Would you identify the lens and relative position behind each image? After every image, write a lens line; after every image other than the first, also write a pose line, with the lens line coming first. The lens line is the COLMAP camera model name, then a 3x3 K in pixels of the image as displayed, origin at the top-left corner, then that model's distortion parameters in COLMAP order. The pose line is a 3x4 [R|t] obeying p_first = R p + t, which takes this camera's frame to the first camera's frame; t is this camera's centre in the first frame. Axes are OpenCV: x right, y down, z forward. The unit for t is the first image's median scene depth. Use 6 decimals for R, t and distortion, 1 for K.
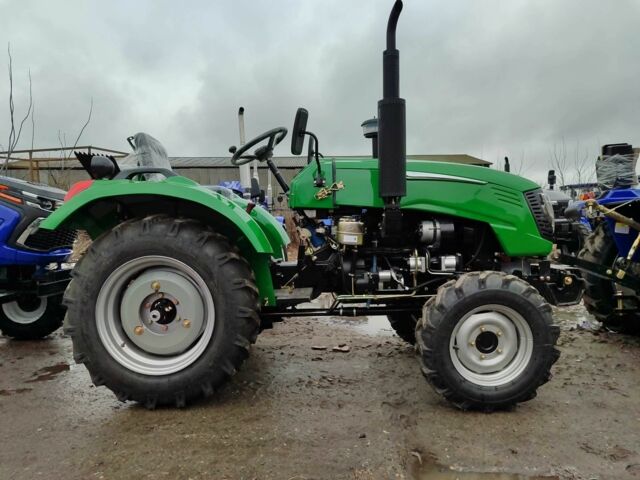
lens RADIAL K [[452.7, 0, 320.0], [0, 452.7, 240.0], [0, 0, 1]] dist [0.026606, -0.000440]
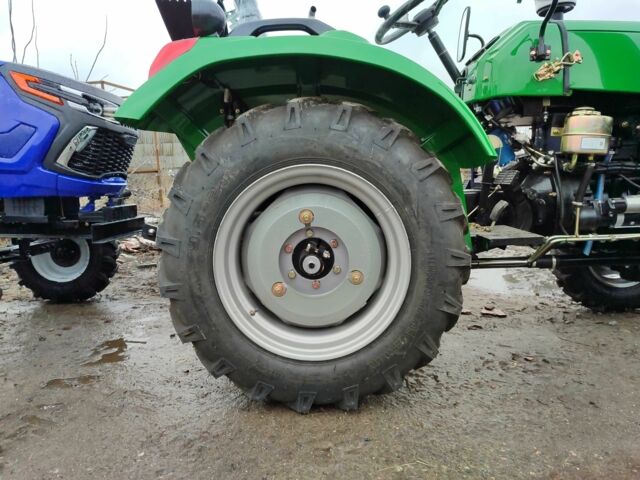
lens RADIAL K [[452.7, 0, 320.0], [0, 452.7, 240.0], [0, 0, 1]] dist [0.026606, -0.000440]
pose [[0.999967, -0.008043, 0.001512, -0.336183], [0.007882, 0.996206, 0.086670, 0.077958], [-0.002203, -0.086655, 0.996236, 0.386033]]
